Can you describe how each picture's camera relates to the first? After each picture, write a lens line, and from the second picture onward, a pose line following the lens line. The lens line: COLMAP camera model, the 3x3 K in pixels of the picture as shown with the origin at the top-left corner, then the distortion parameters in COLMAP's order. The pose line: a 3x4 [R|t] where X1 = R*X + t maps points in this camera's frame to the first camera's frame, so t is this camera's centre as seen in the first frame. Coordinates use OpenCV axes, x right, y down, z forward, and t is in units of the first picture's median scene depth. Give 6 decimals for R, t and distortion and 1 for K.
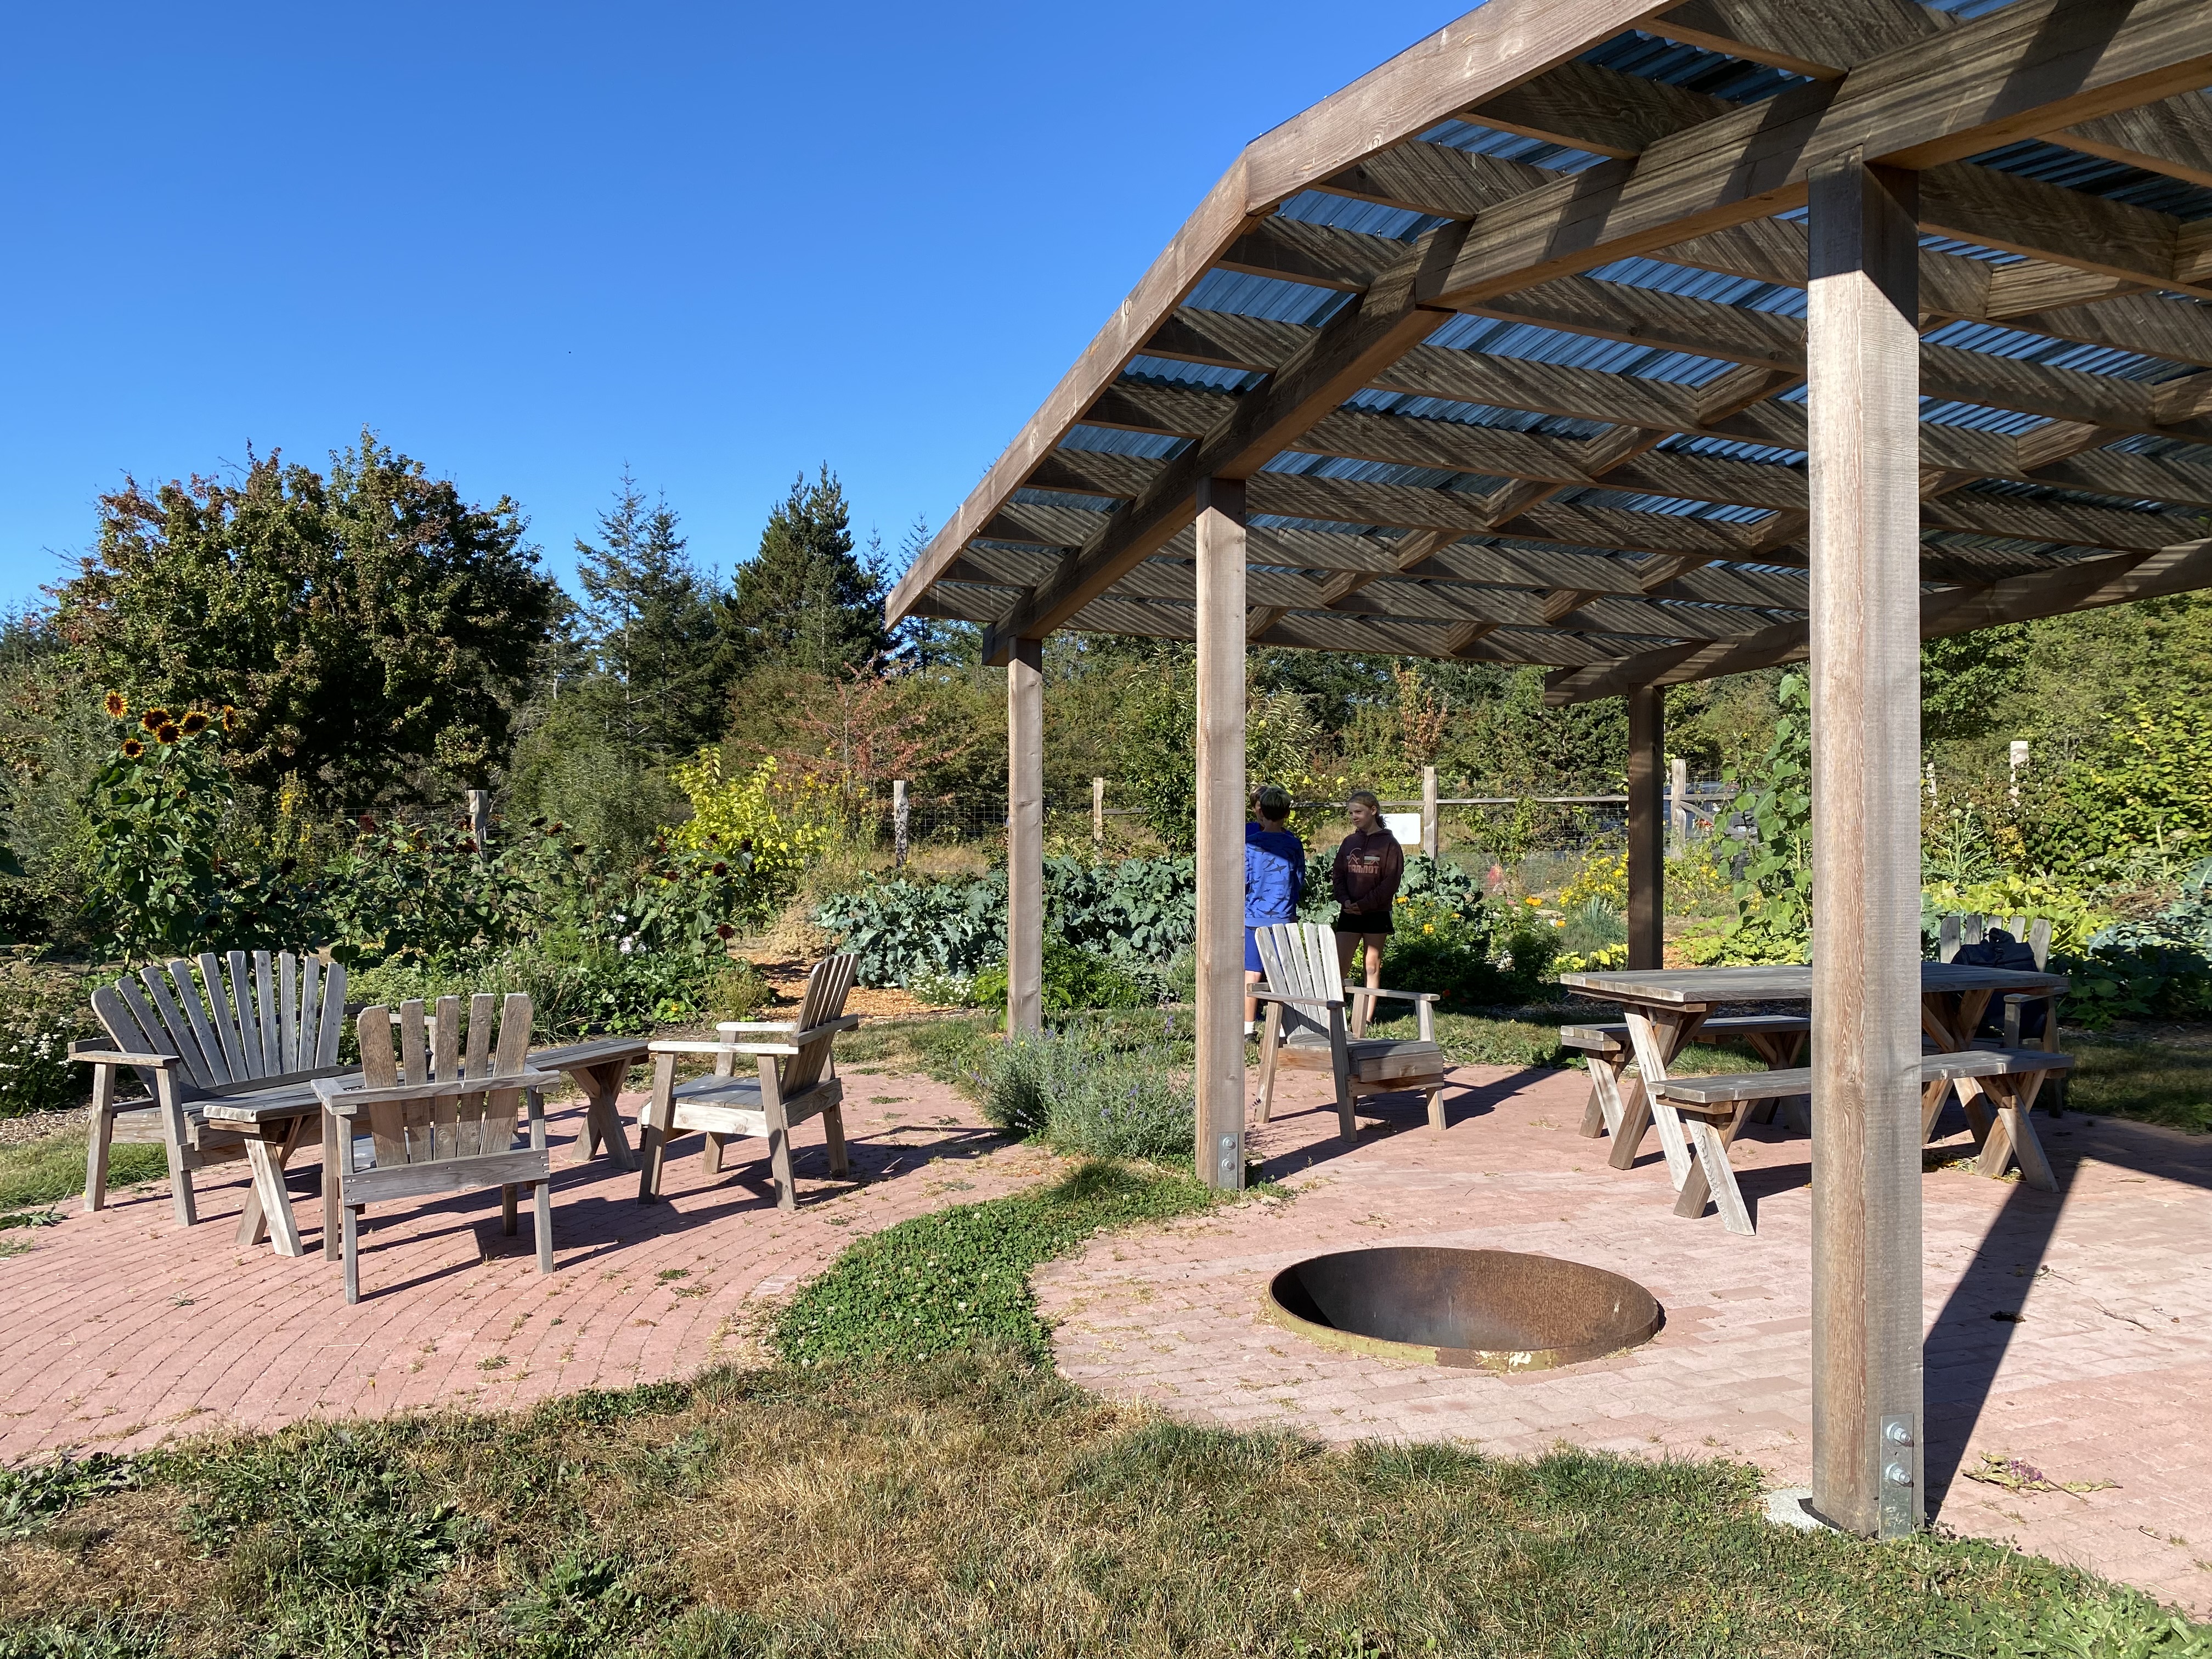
lens RADIAL K [[1709.0, 0, 1113.8], [0, 1709.0, 831.5], [0, 0, 1]] dist [0.032370, -0.030654]
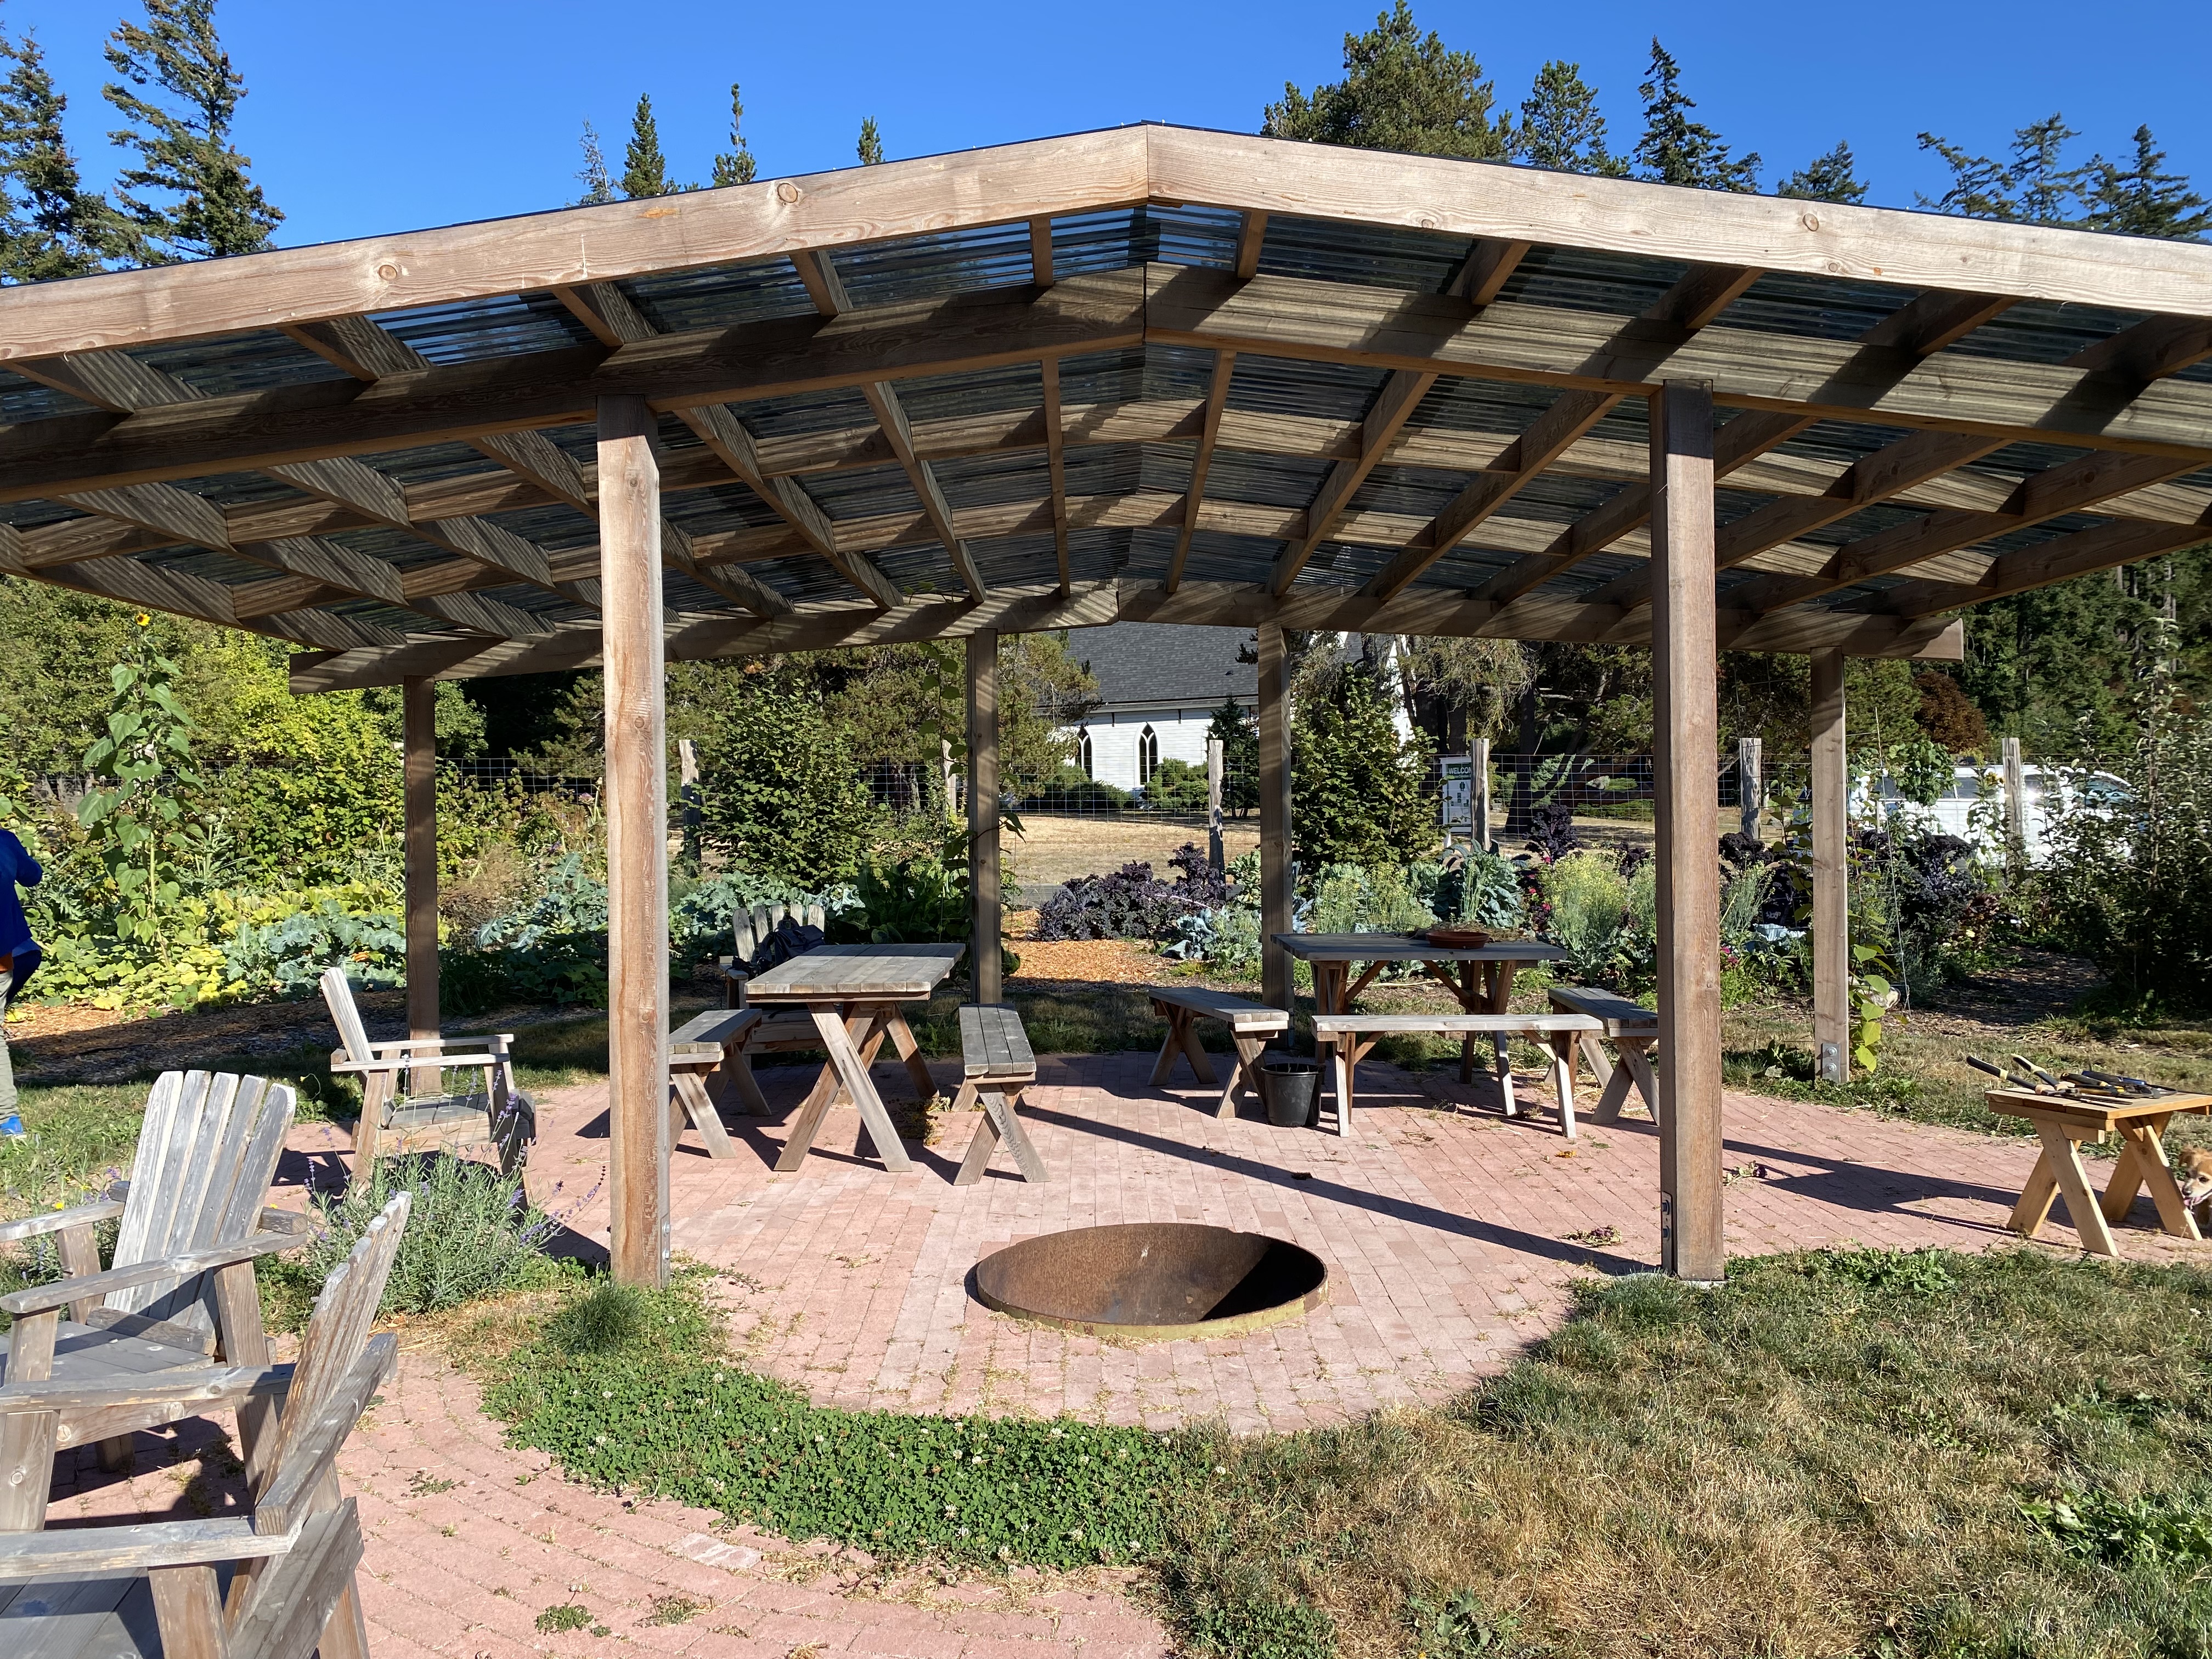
lens RADIAL K [[1709.0, 0, 1094.0], [0, 1709.0, 817.3], [0, 0, 1]] dist [0.032370, -0.030654]
pose [[0.338011, -0.005772, 0.941124, -0.434378], [0.016870, 0.999858, 0.000073, -0.005777], [-0.940991, 0.015852, 0.338061, 0.363855]]
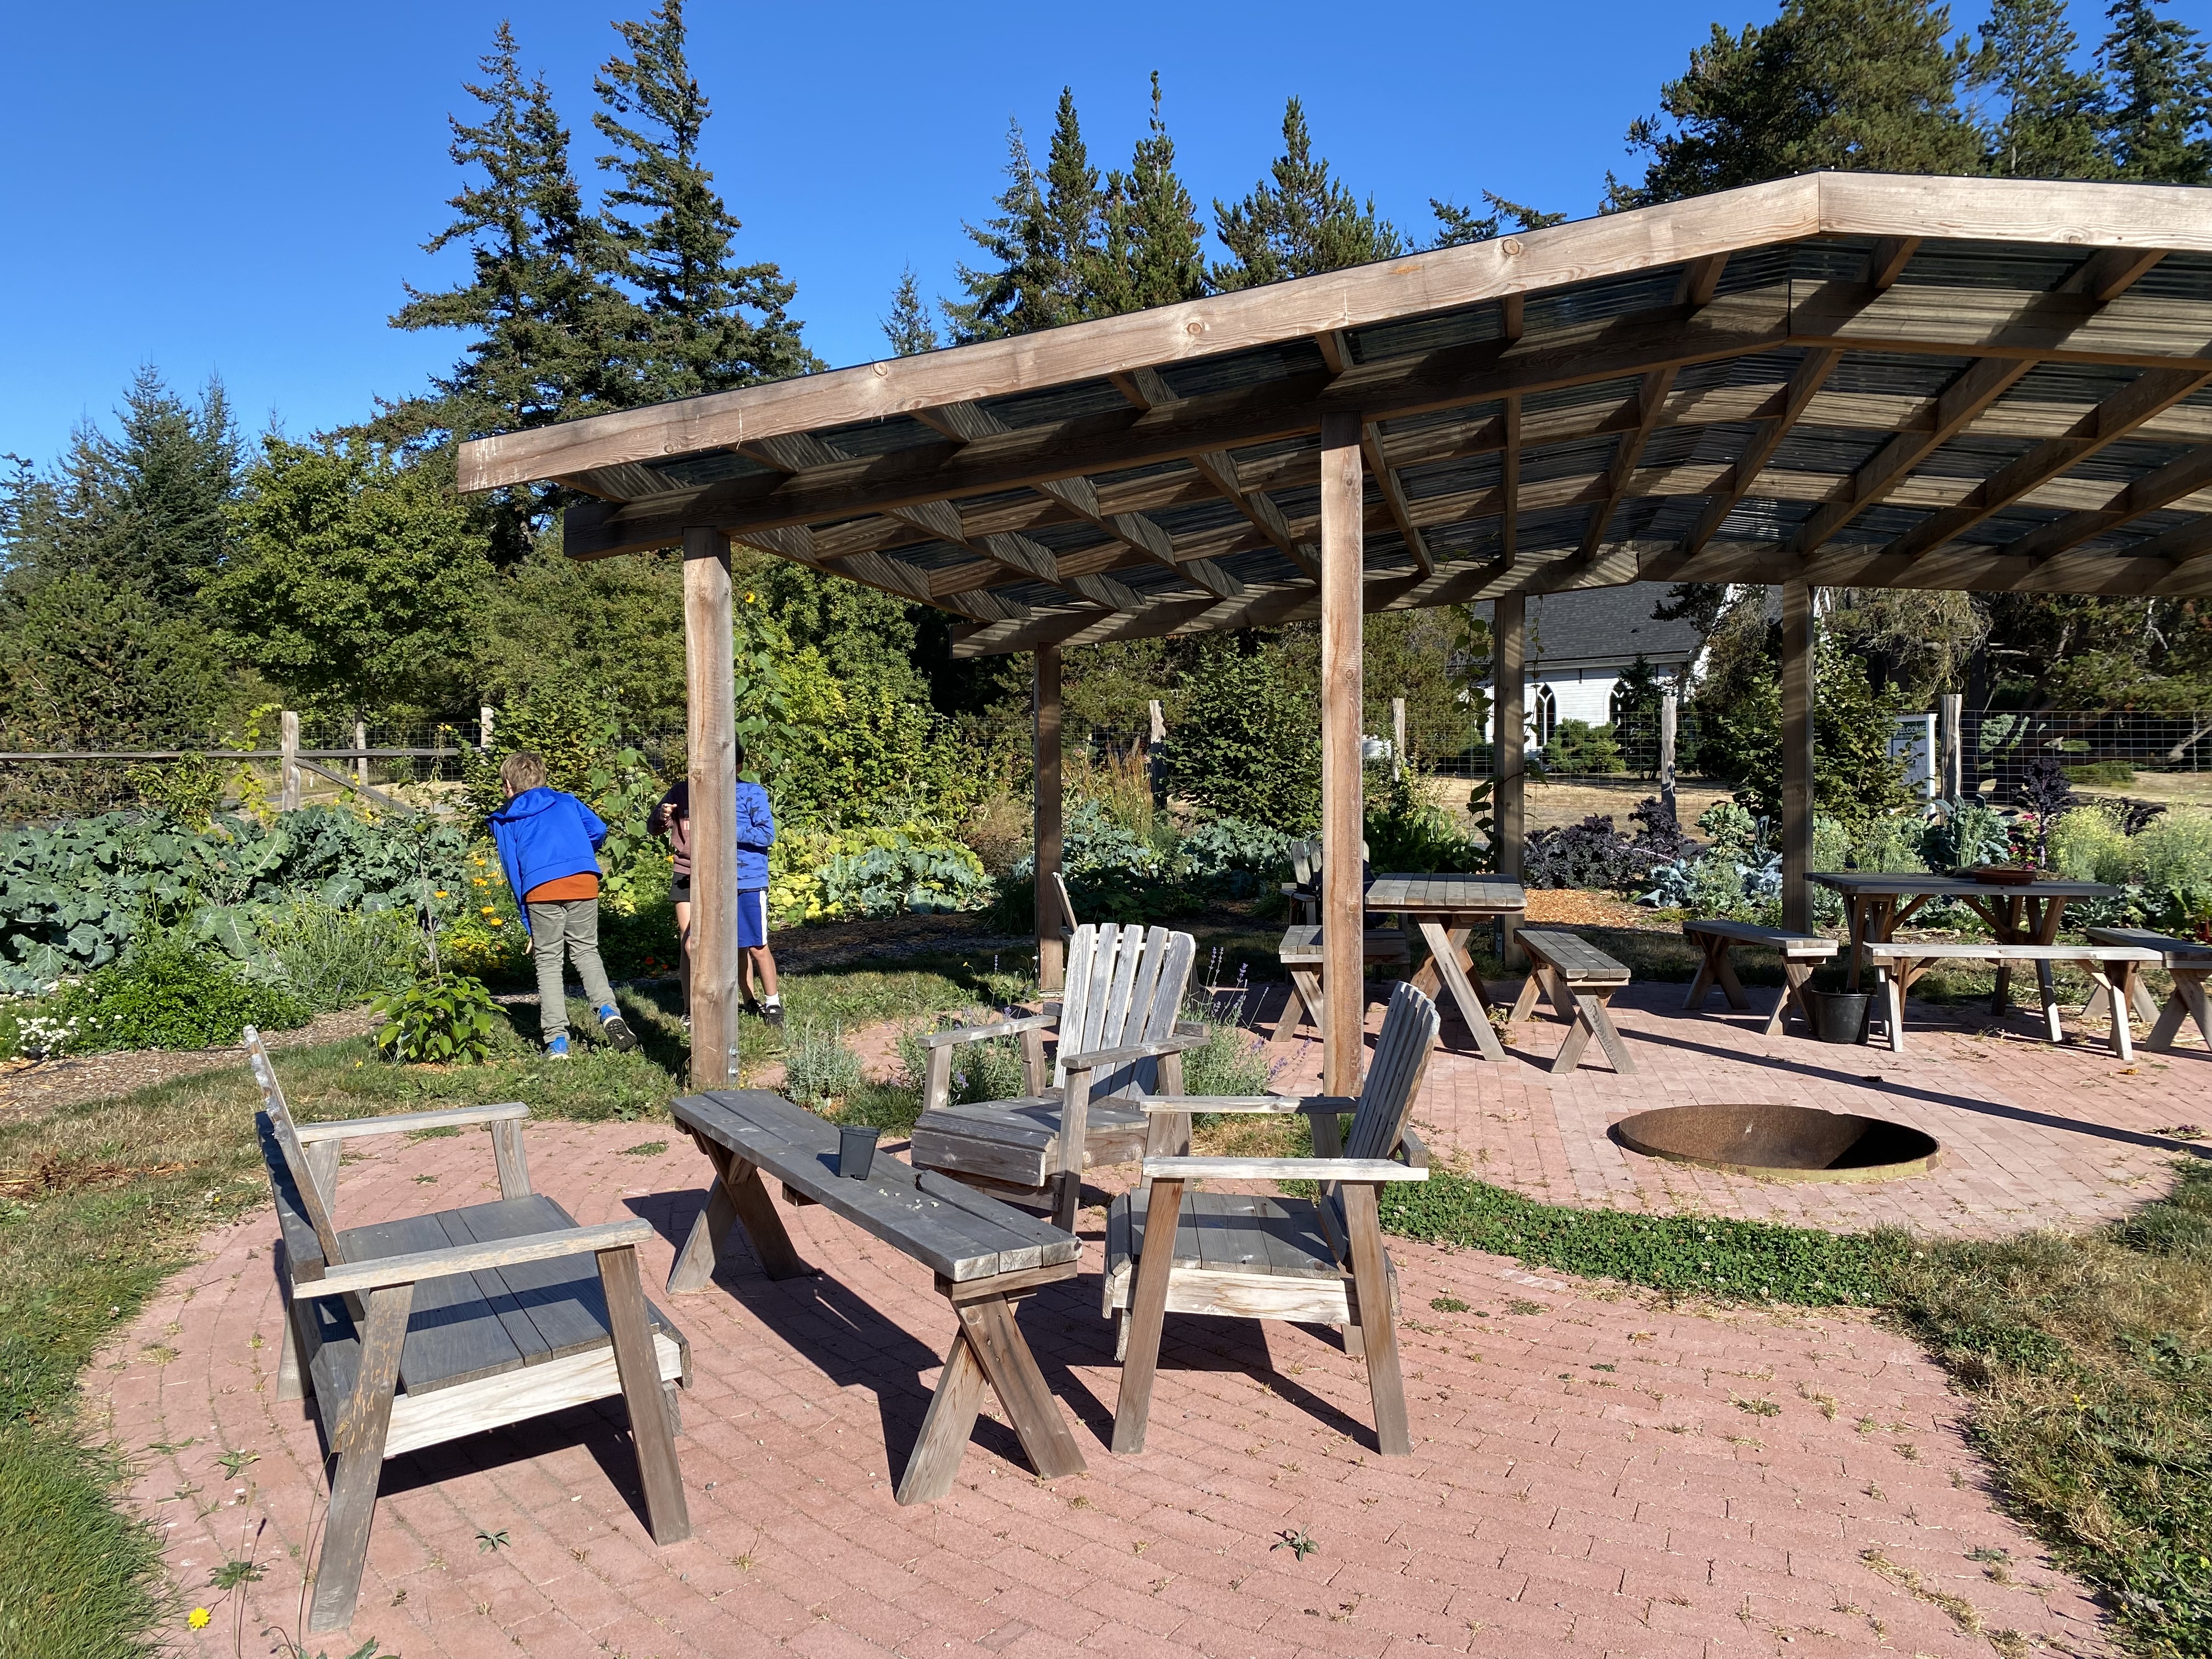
lens RADIAL K [[1709.0, 0, 1099.5], [0, 1709.0, 808.7], [0, 0, 1]] dist [0.032370, -0.030654]
pose [[0.526138, -0.016814, 0.850233, -0.601589], [0.010369, 0.999857, 0.013357, 0.005218], [-0.850336, 0.001788, 0.526237, 0.410506]]
